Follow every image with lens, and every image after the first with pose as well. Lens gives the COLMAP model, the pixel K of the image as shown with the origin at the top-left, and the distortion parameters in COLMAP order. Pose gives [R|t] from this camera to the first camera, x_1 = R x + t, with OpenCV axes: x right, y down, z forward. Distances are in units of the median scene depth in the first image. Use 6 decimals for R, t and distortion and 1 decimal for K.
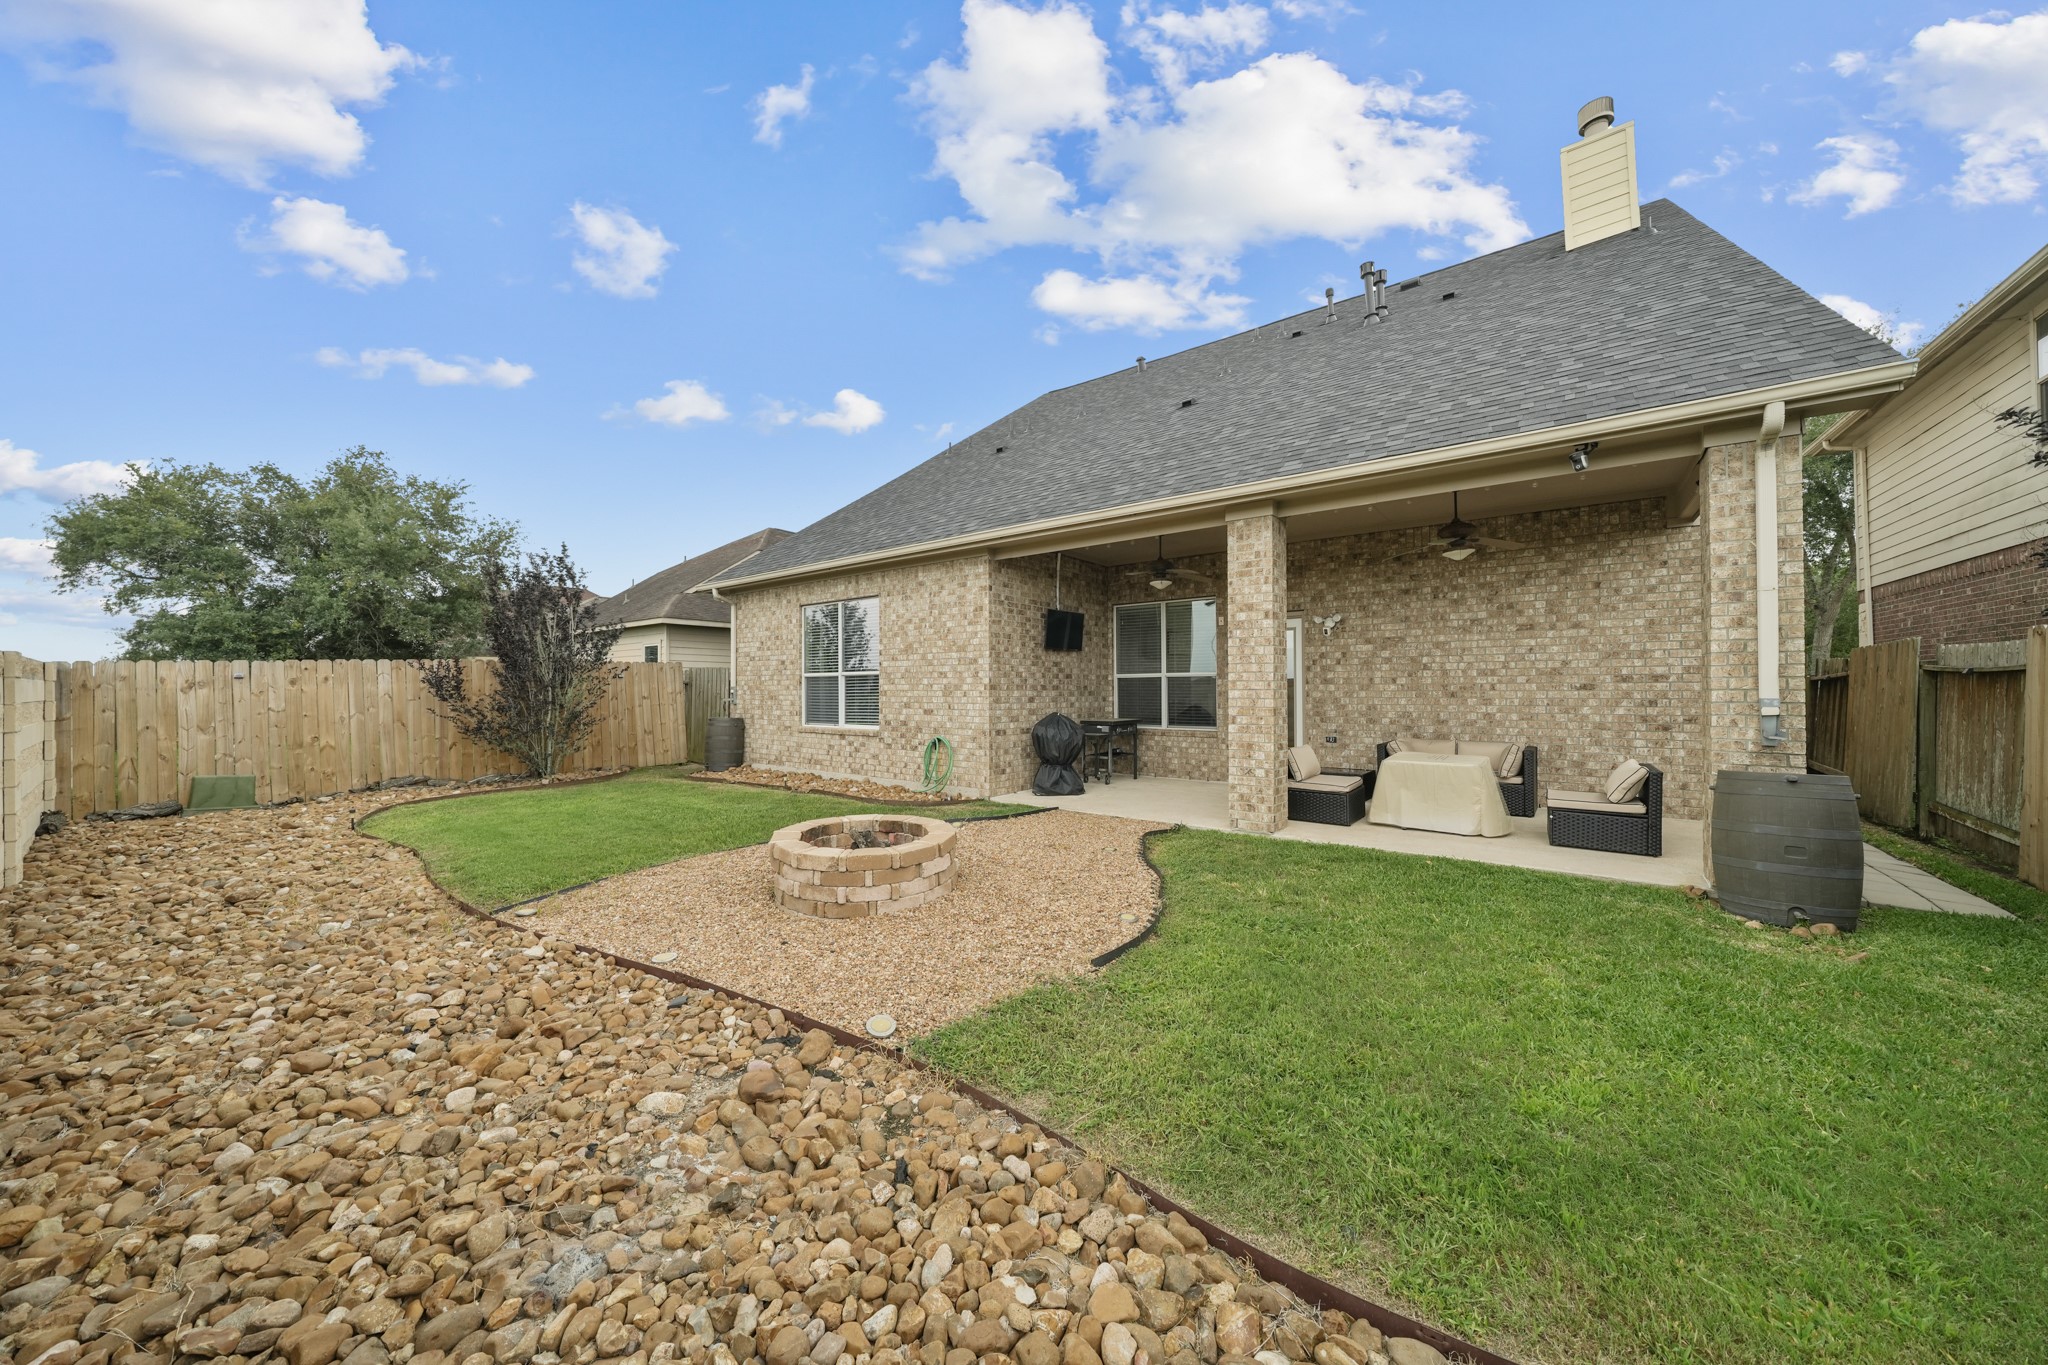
lens RADIAL K [[681.6, 0, 1012.1], [0, 681.6, 681.0], [0, 0, 1]] dist [-0.000350, -0.000018]
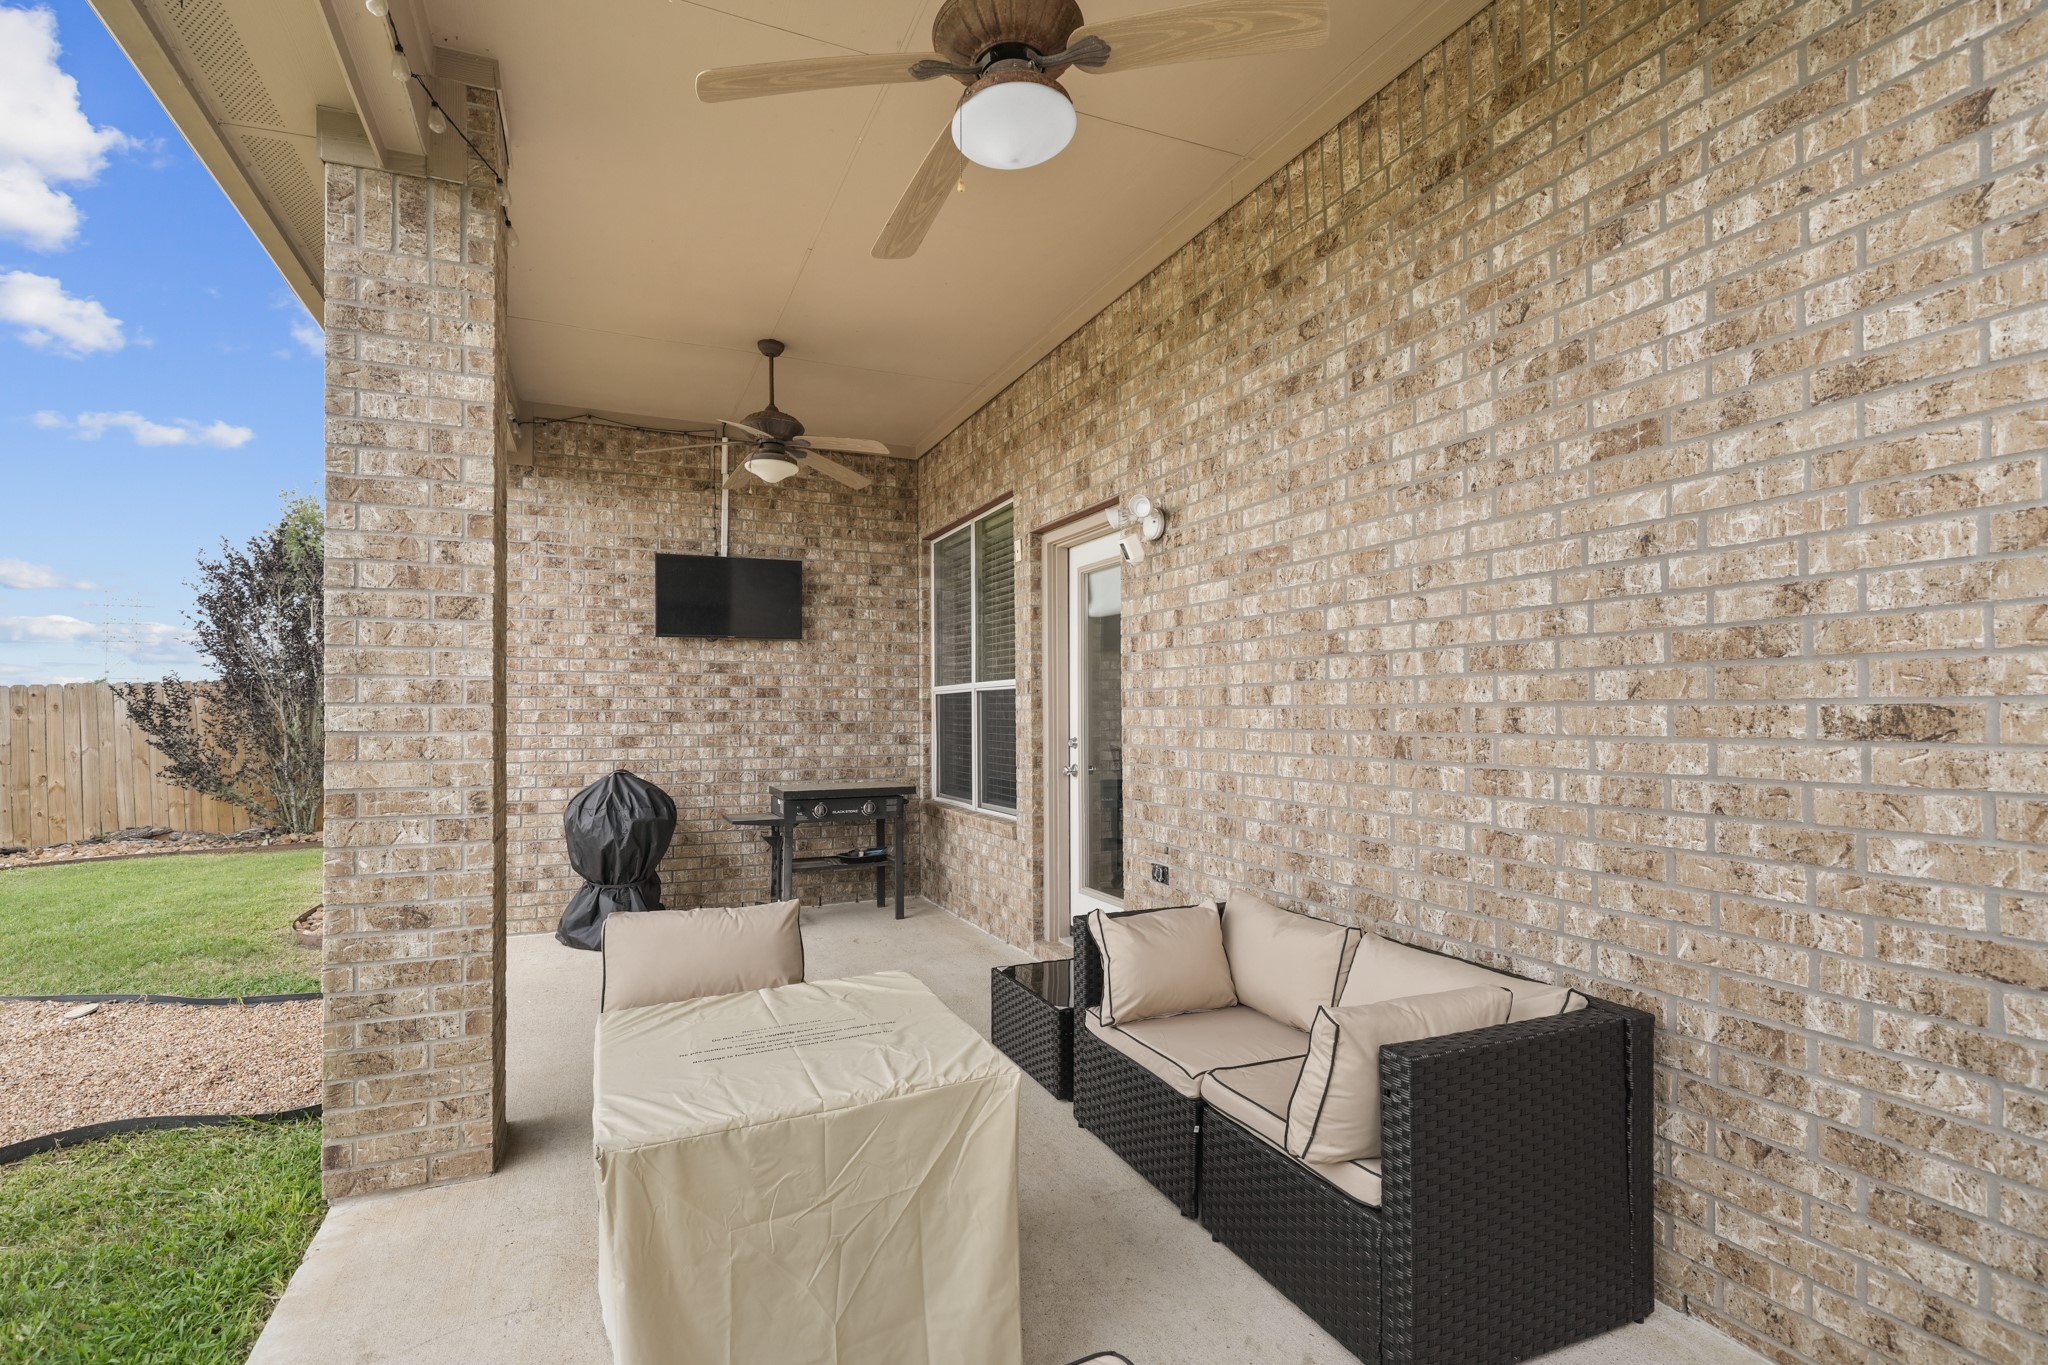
lens RADIAL K [[934.4, 0, 1027.8], [0, 934.4, 702.7], [0, 0, 1]] dist [0.005330, 0.000316]
pose [[0.887716, -0.007061, -0.460338, 0.677066], [0.008886, 0.999959, 0.001798, 0.000952], [0.460307, -0.005687, 0.887742, 0.613913]]
